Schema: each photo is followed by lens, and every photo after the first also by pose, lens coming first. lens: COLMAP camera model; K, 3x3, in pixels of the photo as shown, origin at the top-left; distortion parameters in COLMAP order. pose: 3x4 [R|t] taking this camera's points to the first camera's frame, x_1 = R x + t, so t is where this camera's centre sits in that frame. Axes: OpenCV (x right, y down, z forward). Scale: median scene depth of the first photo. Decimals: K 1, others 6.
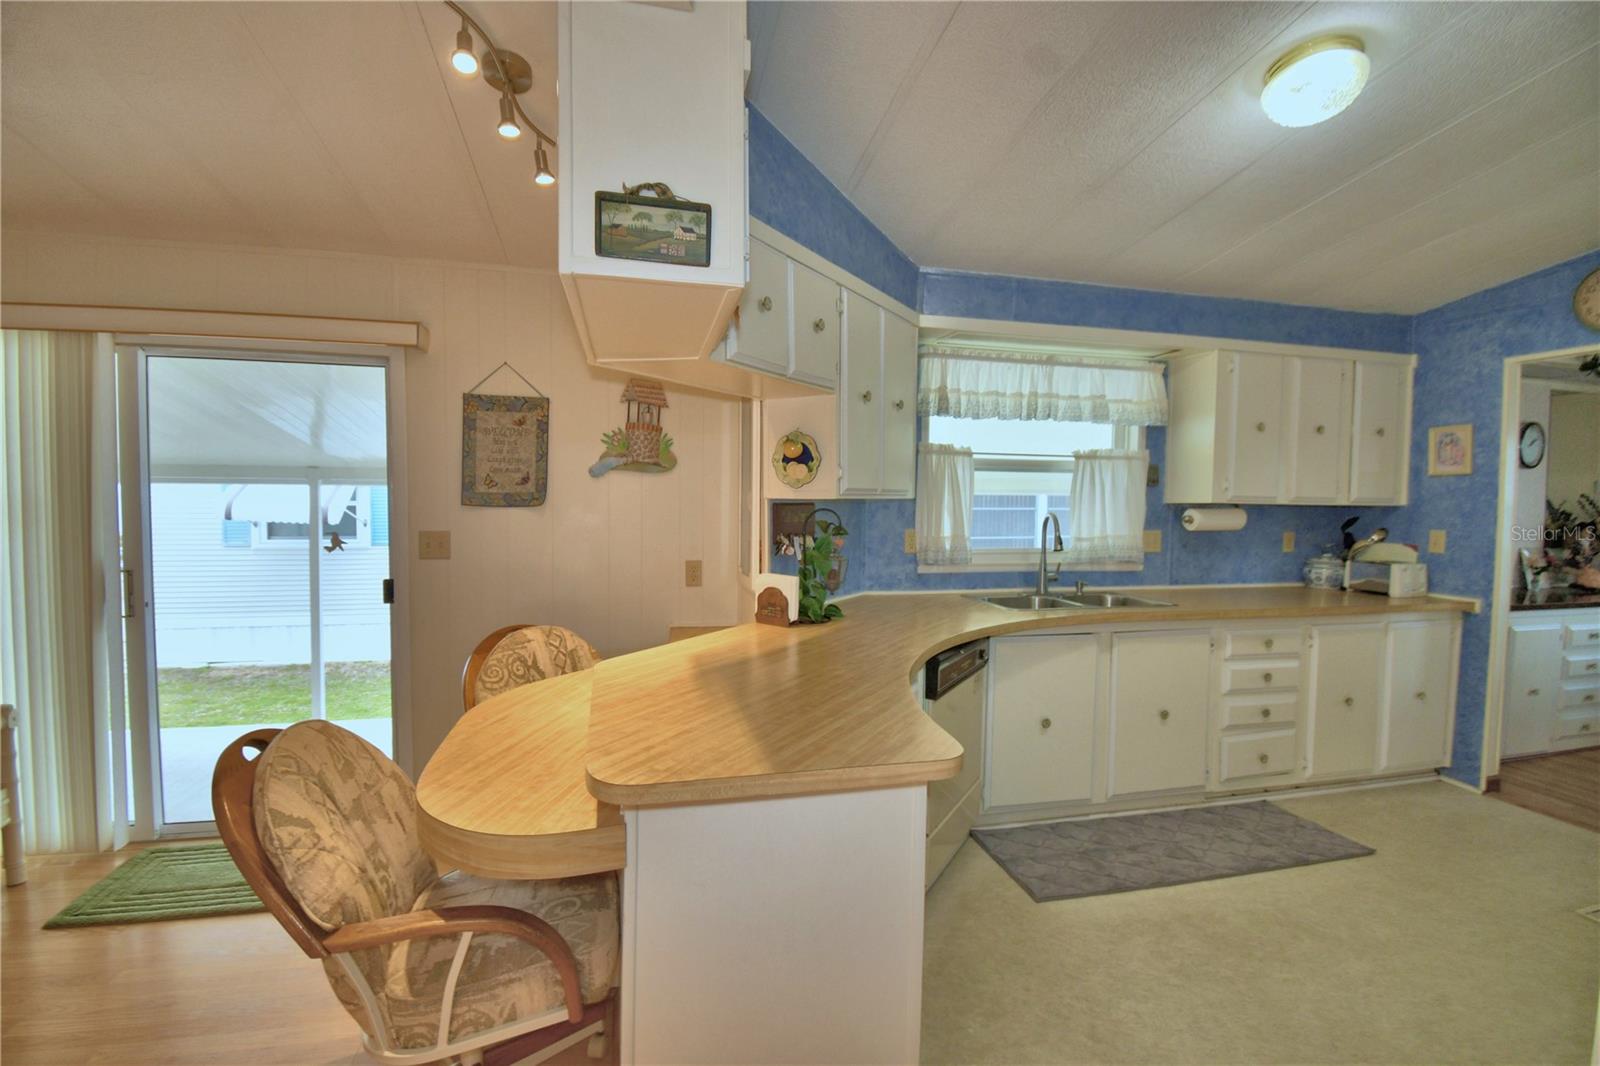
lens RADIAL K [[699.3, 0, 792.6], [0, 699.3, 532.2], [0, 0, 1]] dist [0.020748, -0.025910]
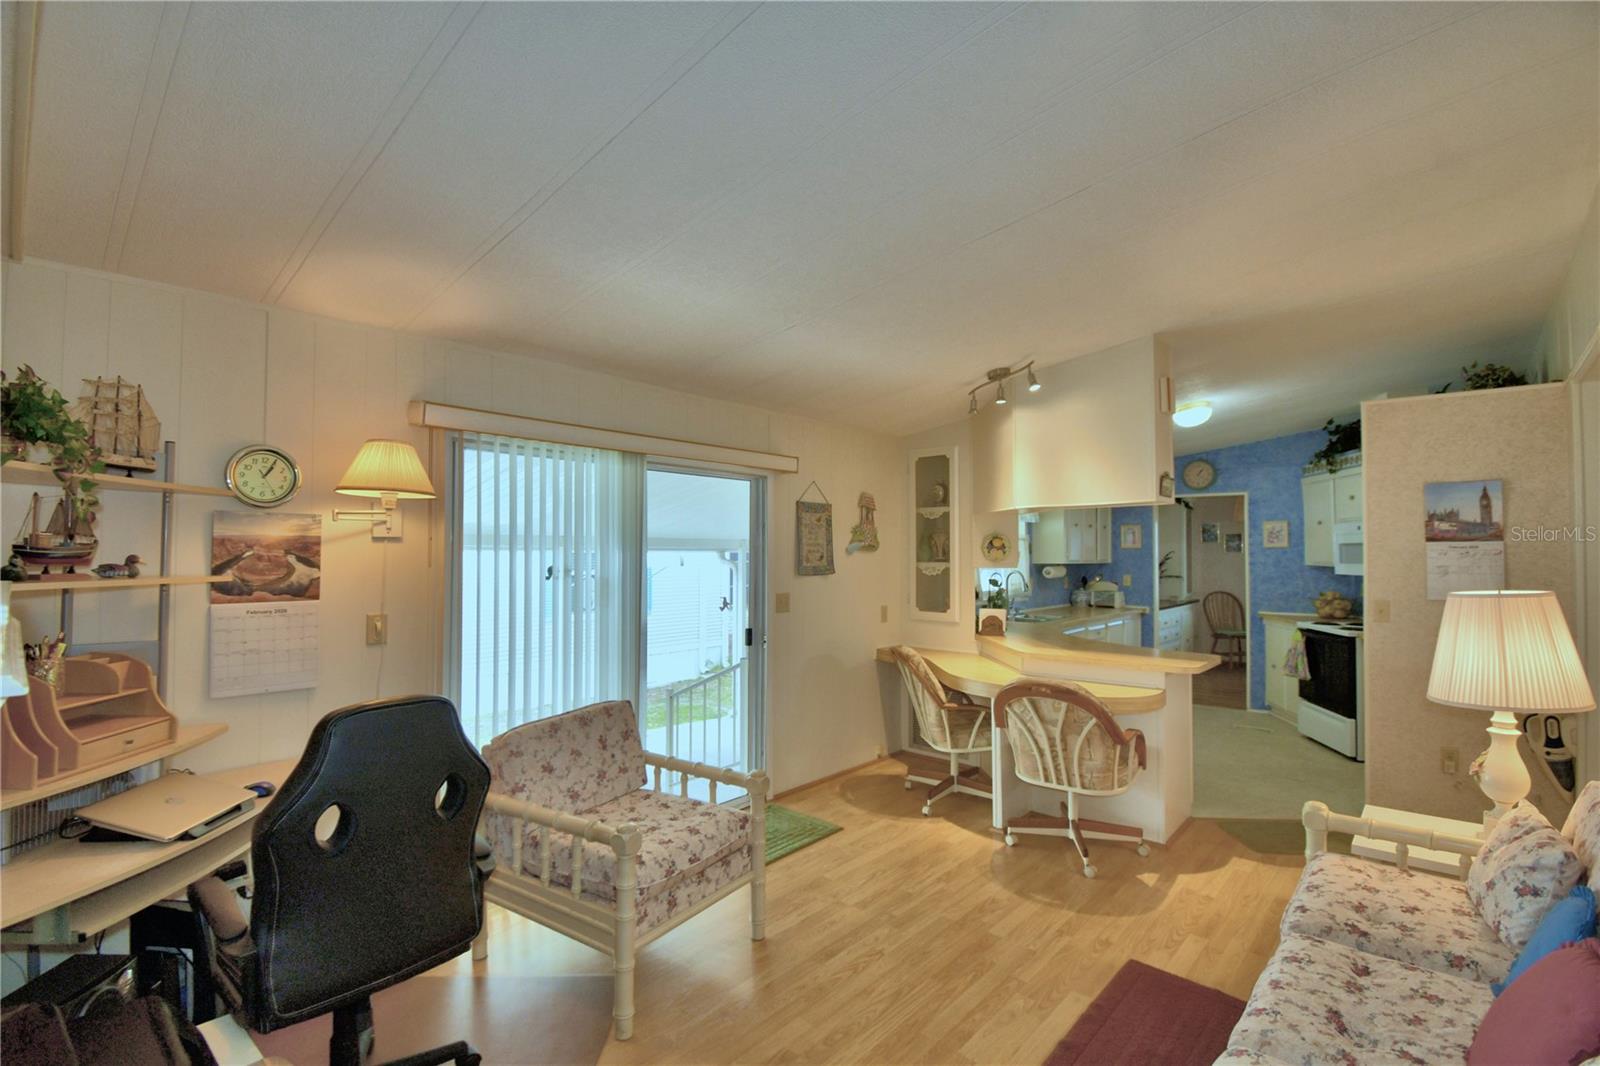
lens RADIAL K [[716.6, 0, 791.0], [0, 716.6, 534.8], [0, 0, 1]] dist [0.024599, -0.030147]
pose [[0.828461, 0.006987, 0.560003, -1.170473], [0.027446, 0.998214, -0.053058, -0.038075], [-0.559374, 0.059327, 0.826790, -0.229204]]
